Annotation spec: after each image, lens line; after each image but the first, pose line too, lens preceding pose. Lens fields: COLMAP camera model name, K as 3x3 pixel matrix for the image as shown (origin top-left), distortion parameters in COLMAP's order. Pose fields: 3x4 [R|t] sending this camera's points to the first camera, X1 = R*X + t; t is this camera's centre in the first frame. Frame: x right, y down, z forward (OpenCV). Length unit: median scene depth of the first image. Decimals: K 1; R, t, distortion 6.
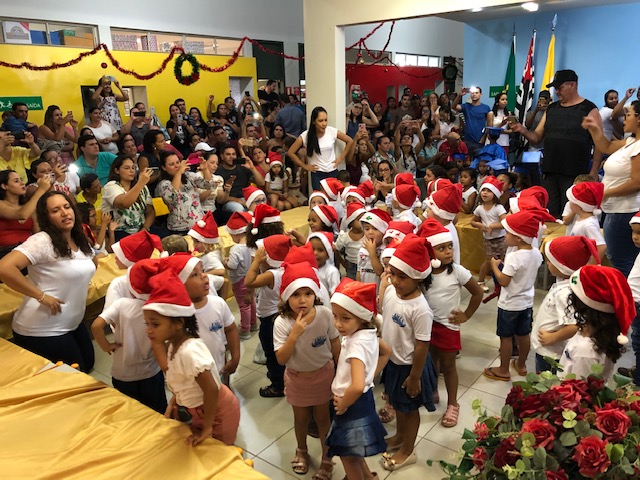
lens RADIAL K [[527.2, 0, 320.0], [0, 527.2, 240.0], [0, 0, 1]] dist [0.006985, -0.003166]
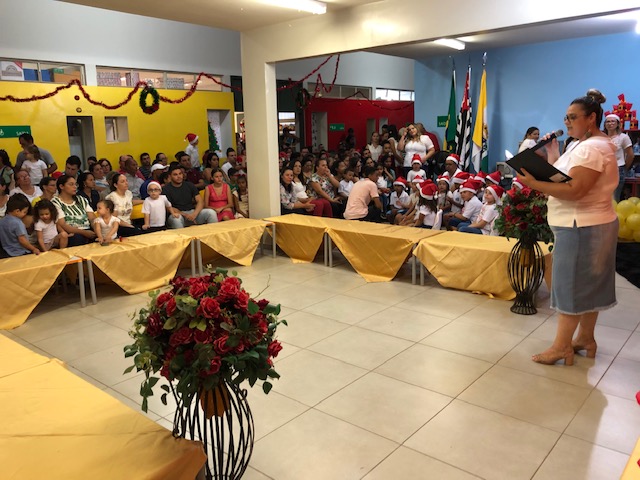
lens RADIAL K [[527.2, 0, 320.0], [0, 527.2, 240.0], [0, 0, 1]] dist [0.006985, -0.003166]
pose [[0.999218, 0.006407, -0.039028, 0.161378], [-0.008934, 0.997850, -0.064922, 0.047885], [0.038528, 0.065220, 0.997127, -0.105677]]
